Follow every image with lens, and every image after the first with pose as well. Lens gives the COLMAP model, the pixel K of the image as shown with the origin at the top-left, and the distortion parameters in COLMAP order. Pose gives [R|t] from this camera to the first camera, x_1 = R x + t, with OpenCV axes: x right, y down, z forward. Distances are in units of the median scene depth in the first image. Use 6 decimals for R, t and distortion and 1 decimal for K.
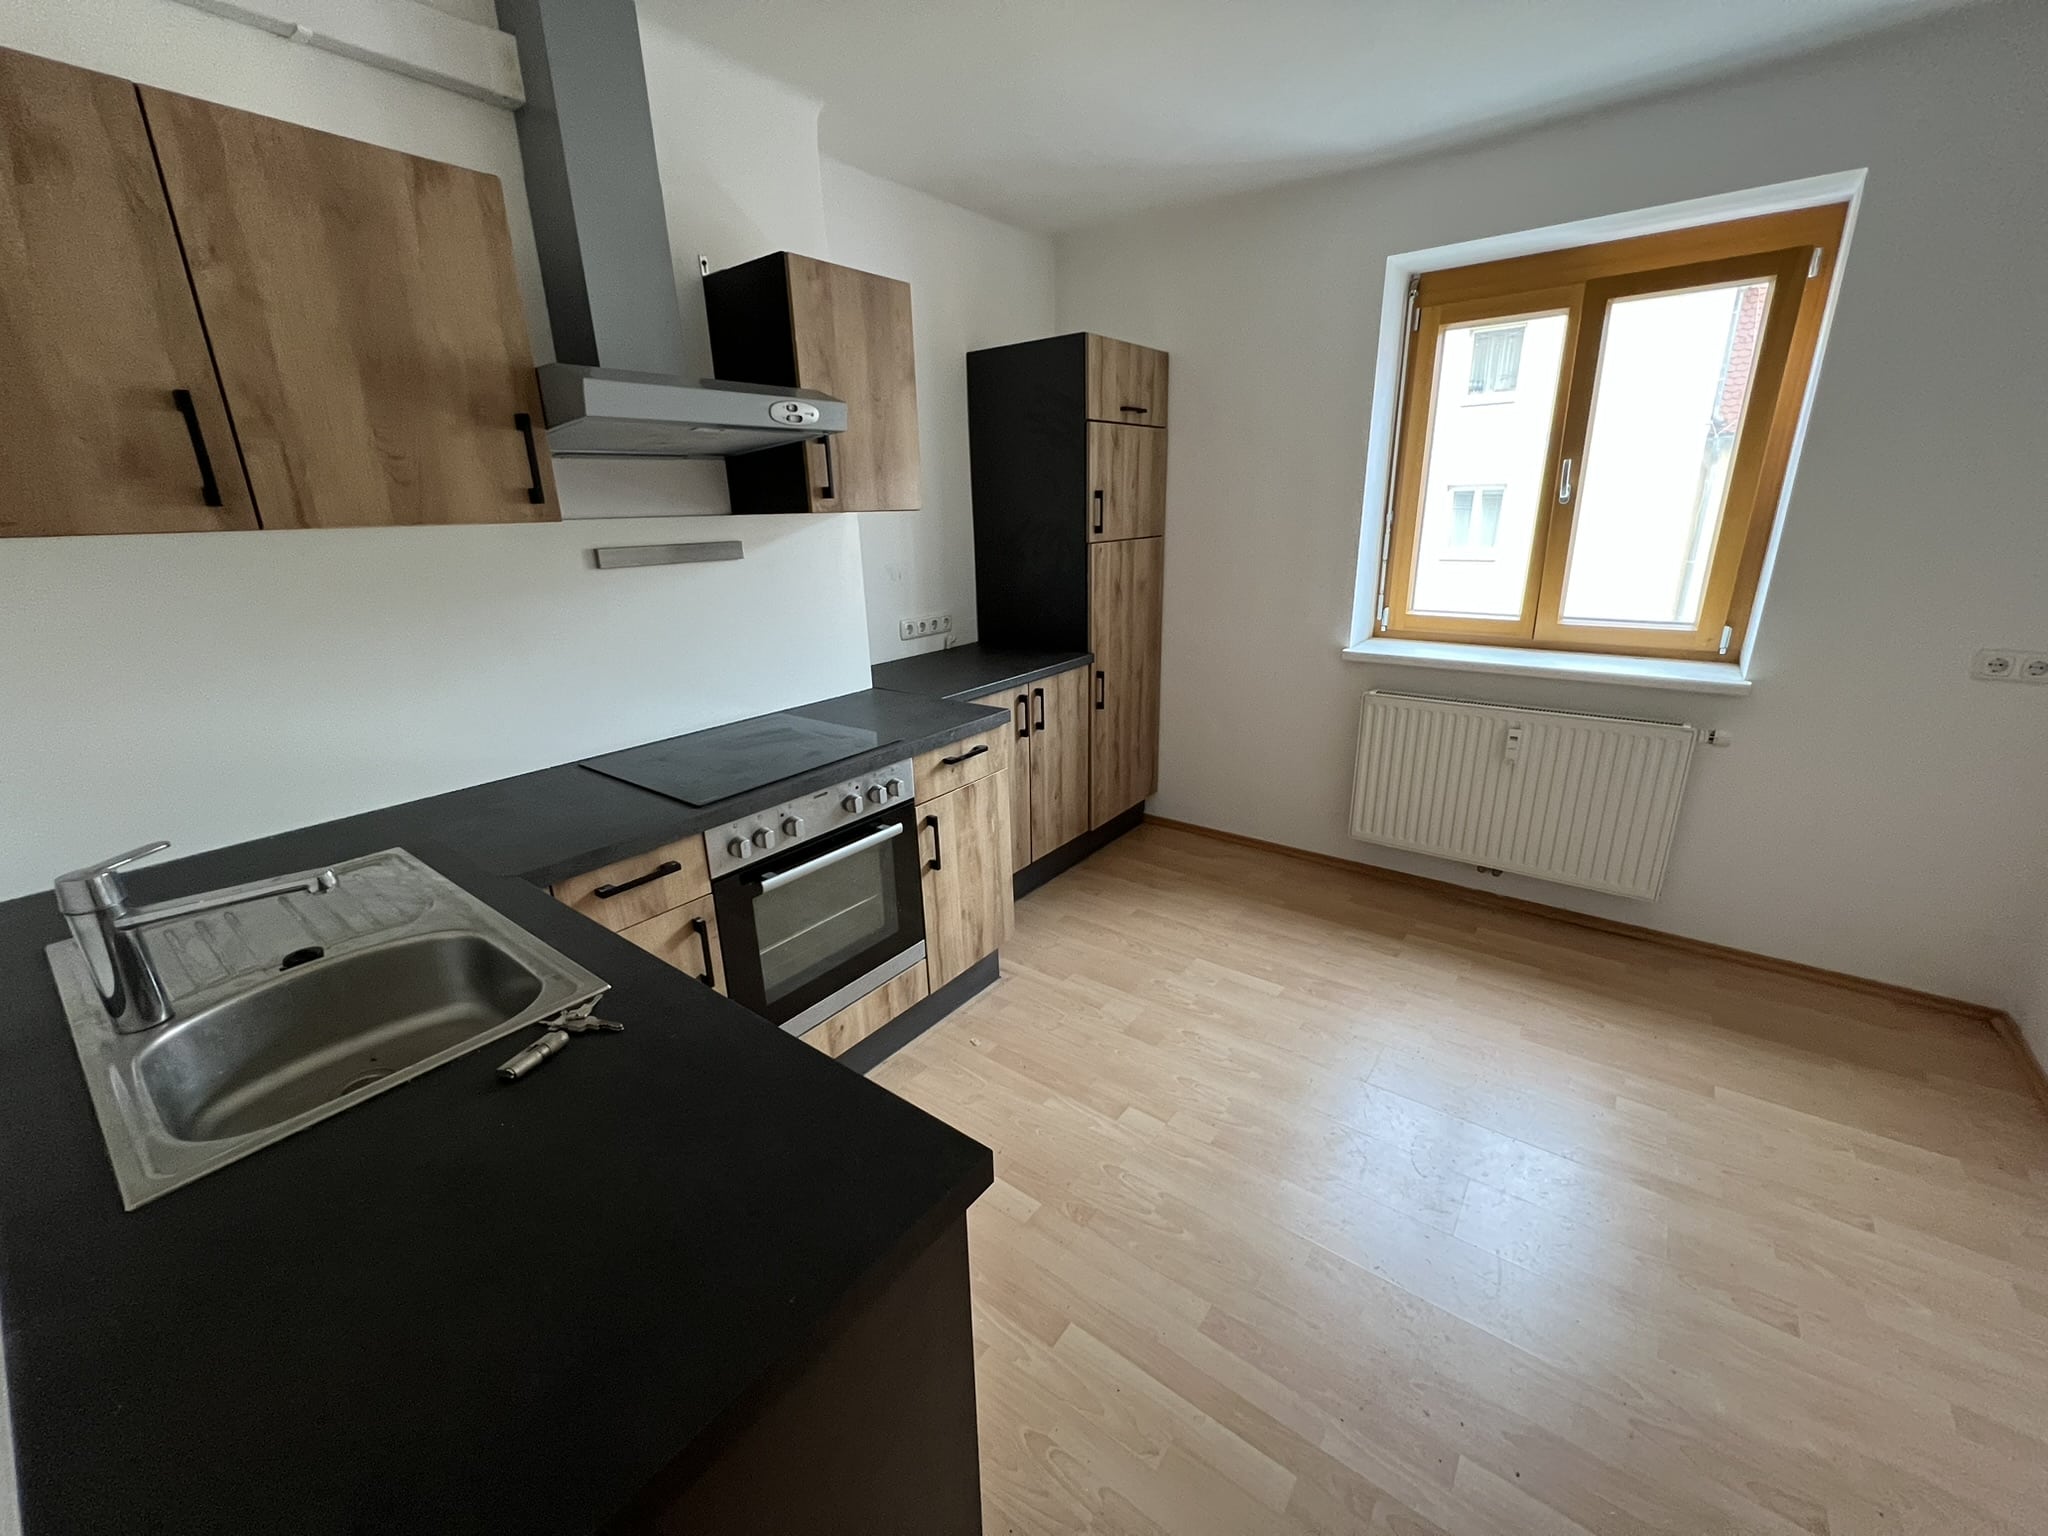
lens RADIAL K [[815.6, 0, 1020.2], [0, 815.6, 760.3], [0, 0, 1]] dist [-0.002273, -0.000597]
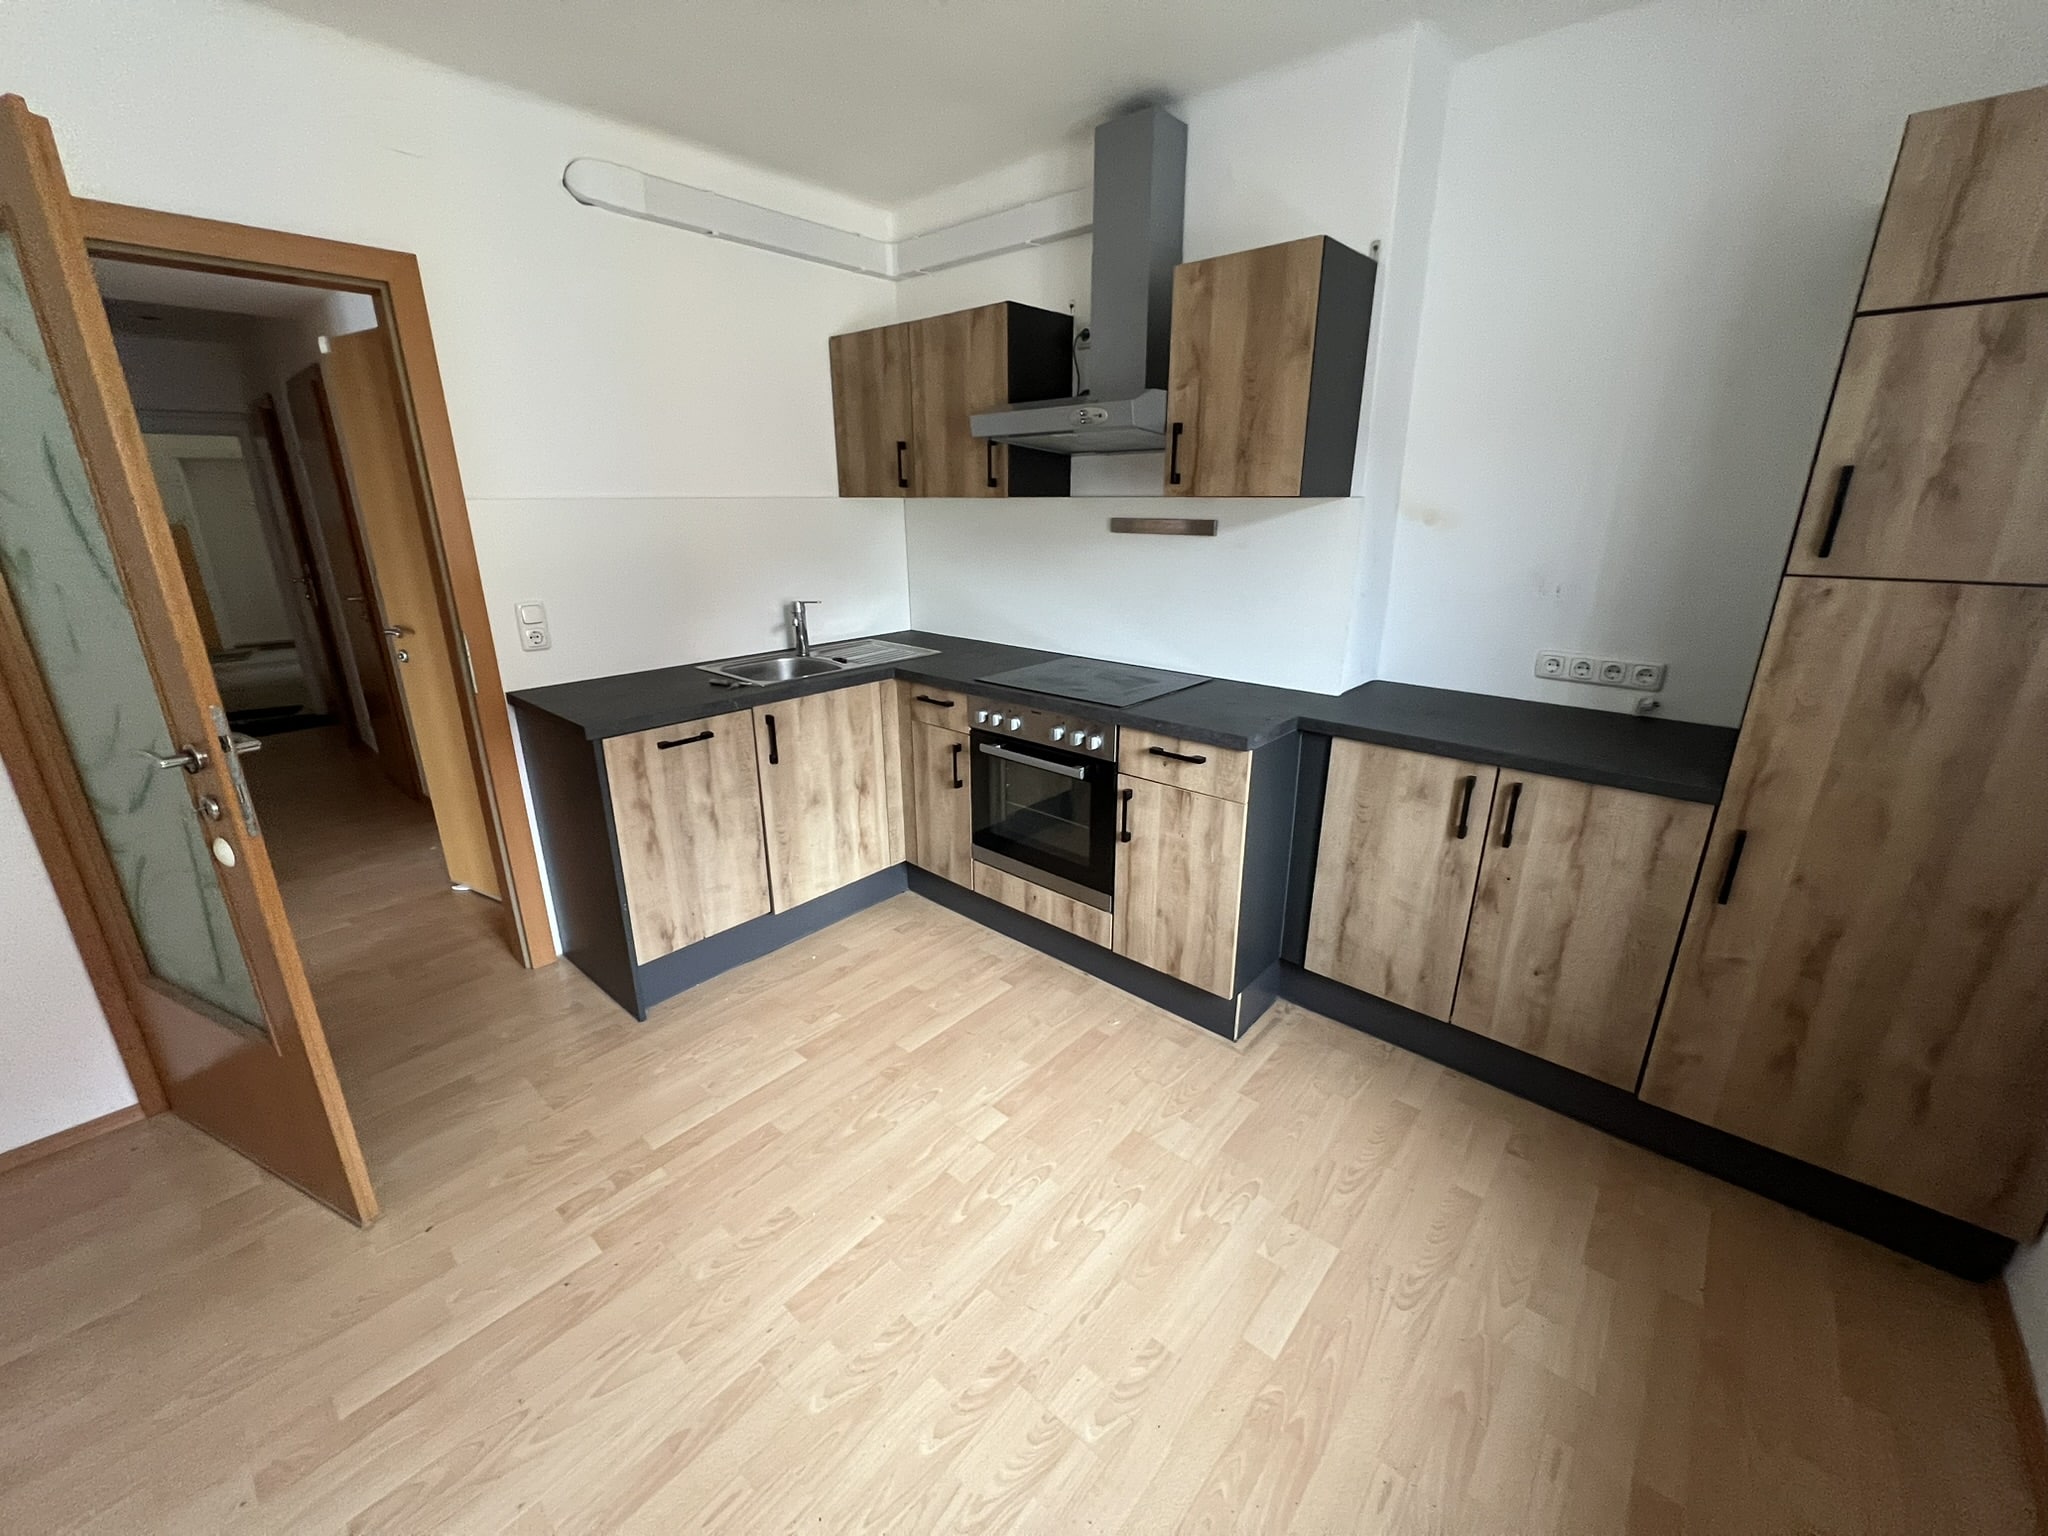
lens RADIAL K [[815.6, 0, 1020.2], [0, 815.6, 760.3], [0, 0, 1]] dist [-0.002273, -0.000597]
pose [[-0.074800, 0.330870, -0.940707, 0.786364], [-0.293102, 0.894386, 0.337884, -0.251223], [0.953151, 0.300997, 0.030079, 0.741191]]
